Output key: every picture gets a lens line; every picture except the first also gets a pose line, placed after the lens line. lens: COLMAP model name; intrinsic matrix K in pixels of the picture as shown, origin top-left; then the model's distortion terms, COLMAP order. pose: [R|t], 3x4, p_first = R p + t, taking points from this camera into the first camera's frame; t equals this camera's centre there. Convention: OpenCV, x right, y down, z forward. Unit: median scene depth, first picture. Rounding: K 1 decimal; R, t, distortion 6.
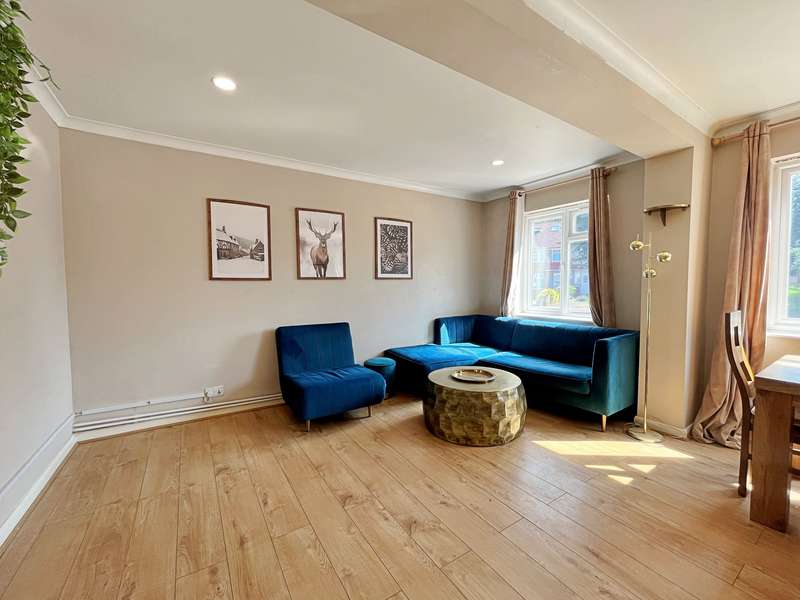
lens RADIAL K [[328.4, 0, 400.0], [0, 328.4, 300.0], [0, 0, 1]] dist [0.000493, -0.000021]
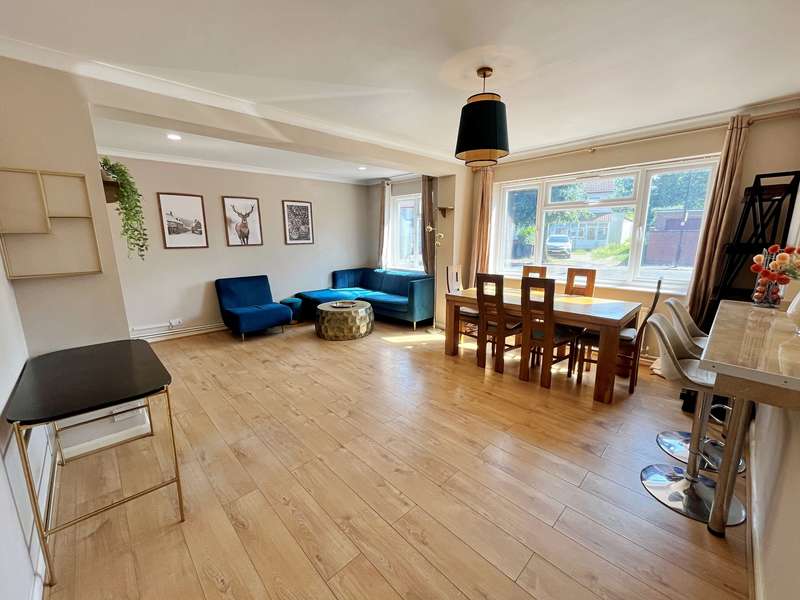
lens RADIAL K [[328.4, 0, 400.0], [0, 328.4, 300.0], [0, 0, 1]] dist [0.000493, -0.000021]
pose [[0.982231, -0.037082, 0.183975, 0.174592], [0.009812, 0.989092, 0.146975, -0.036604], [-0.187418, -0.142559, 0.971880, -0.637559]]
